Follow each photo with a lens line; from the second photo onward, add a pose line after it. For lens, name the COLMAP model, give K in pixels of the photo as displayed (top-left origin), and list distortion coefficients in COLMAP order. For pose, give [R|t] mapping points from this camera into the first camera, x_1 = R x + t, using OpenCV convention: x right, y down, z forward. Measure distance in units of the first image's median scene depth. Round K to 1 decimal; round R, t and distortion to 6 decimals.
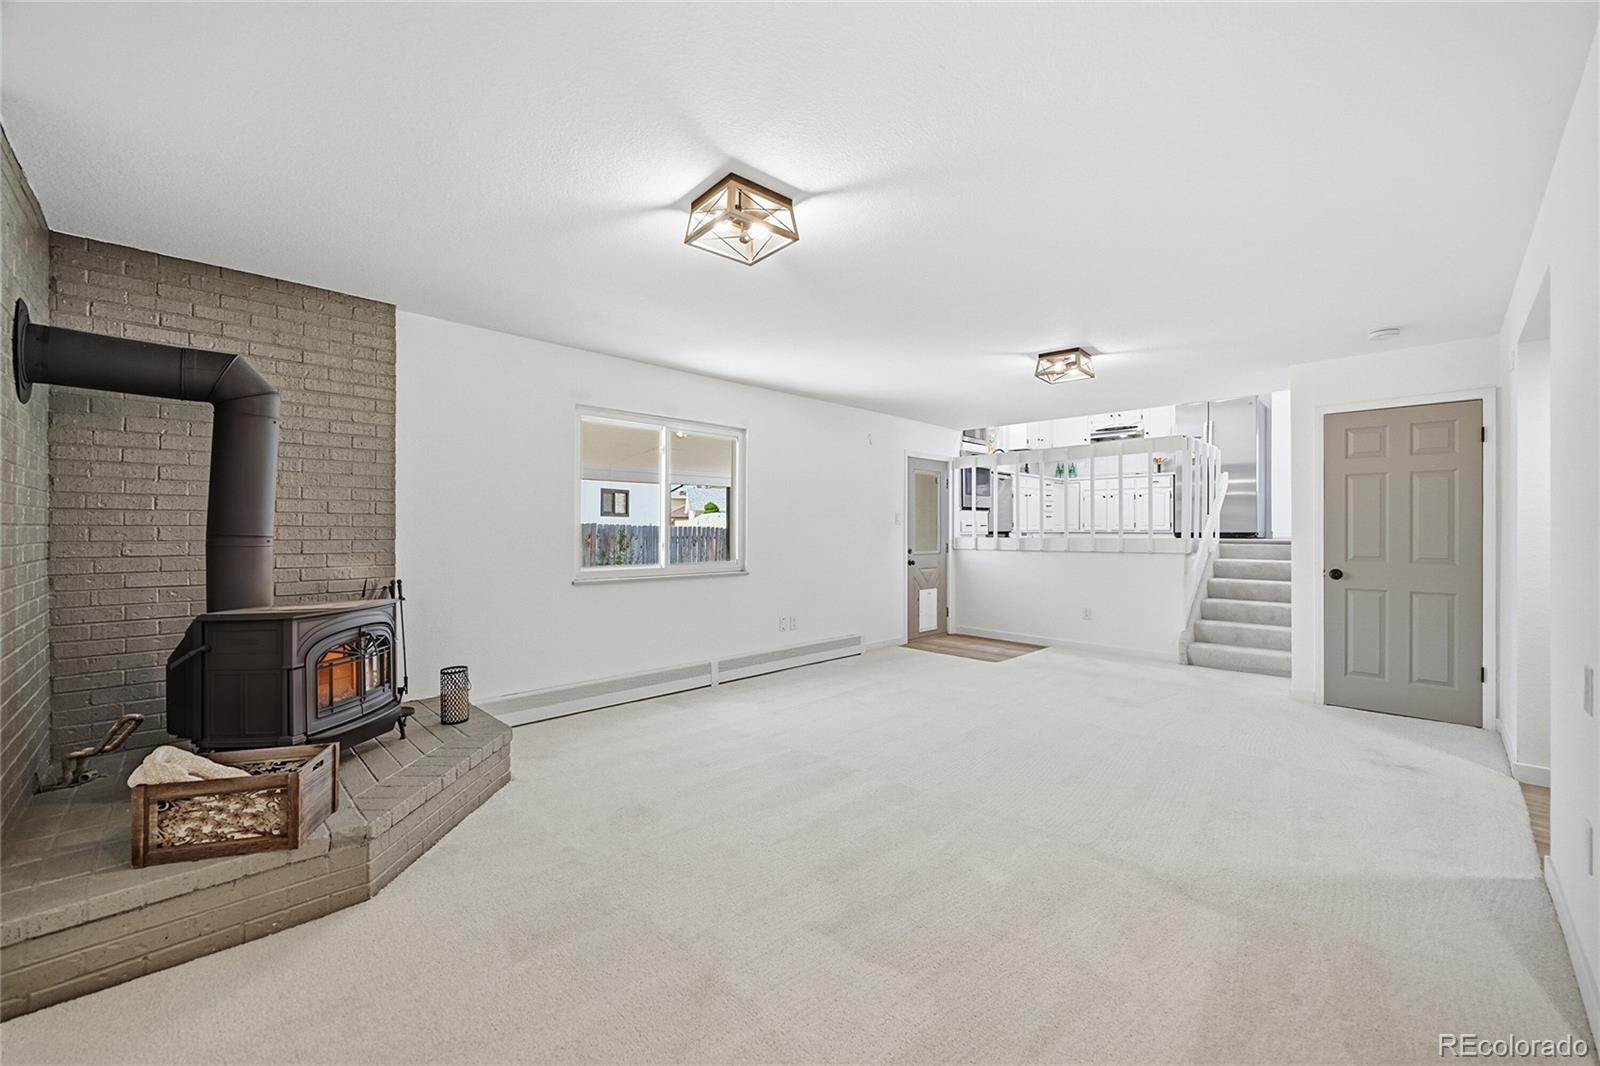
lens RADIAL K [[641.2, 0, 805.8], [0, 641.2, 525.2], [0, 0, 1]] dist [-0.001419, 0.001472]
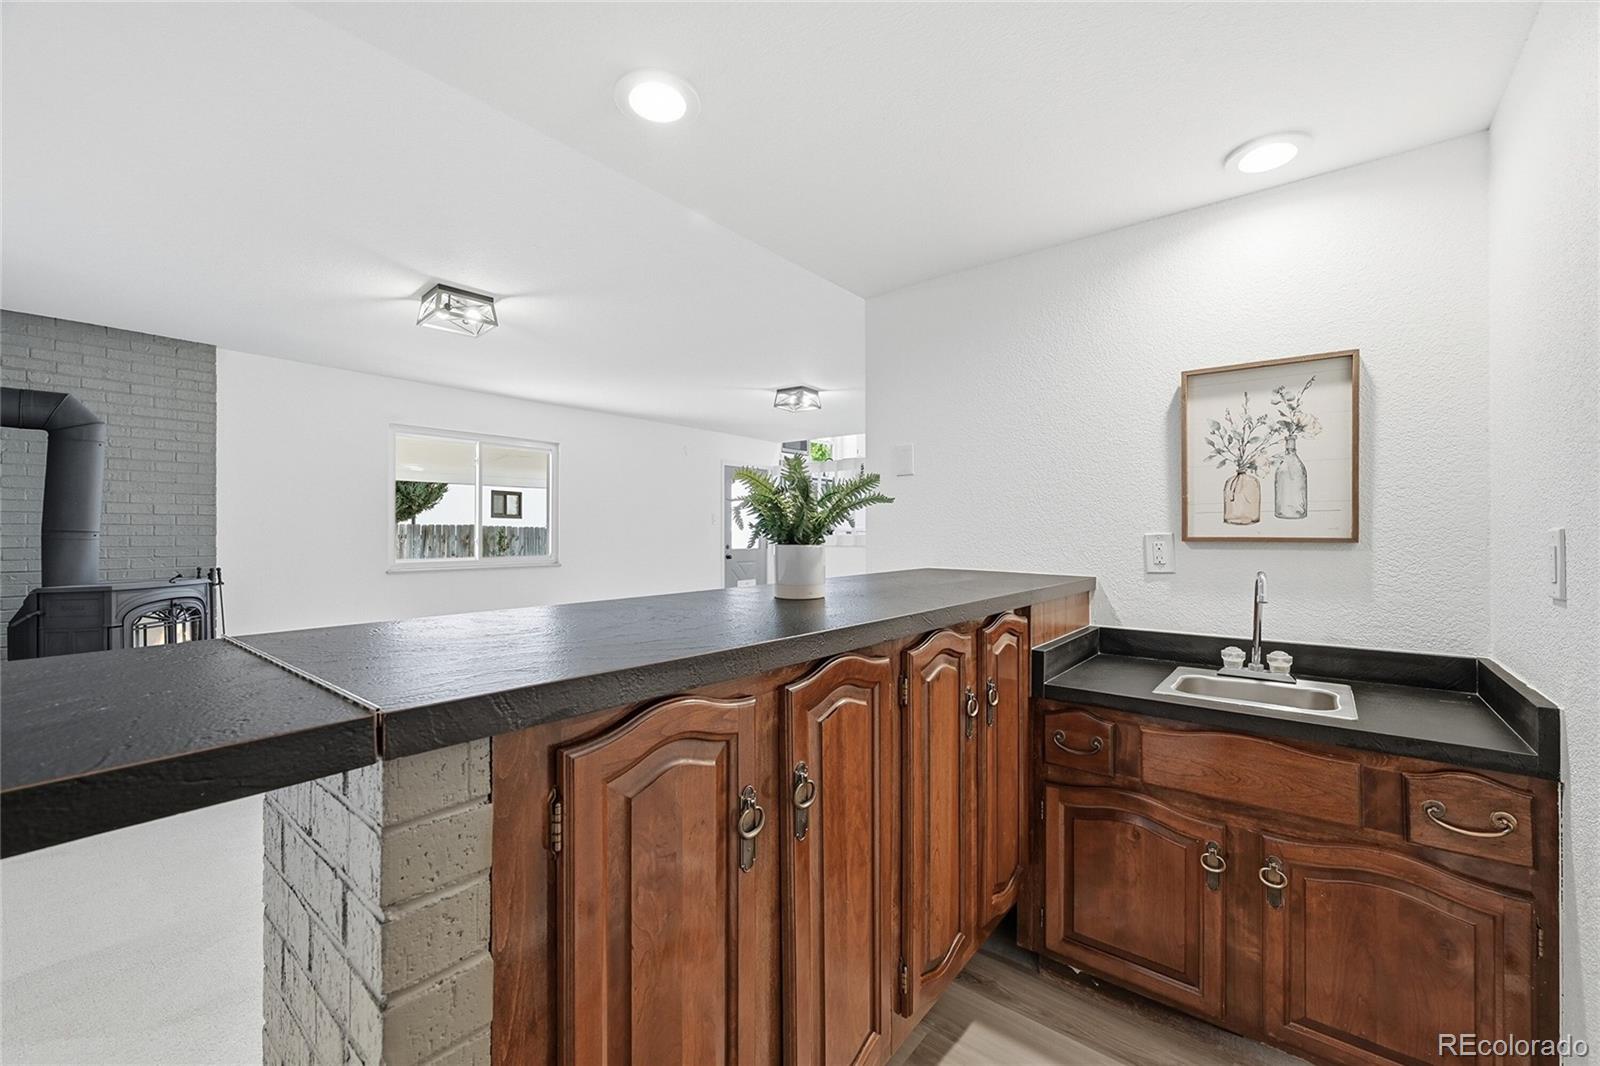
lens RADIAL K [[641.2, 0, 798.3], [0, 641.2, 525.6], [0, 0, 1]] dist [-0.001419, 0.001472]
pose [[0.994119, -0.002478, 0.108262, 0.364920], [0.002676, 0.999995, -0.001684, 0.009247], [-0.108258, 0.001964, 0.994121, -0.373617]]
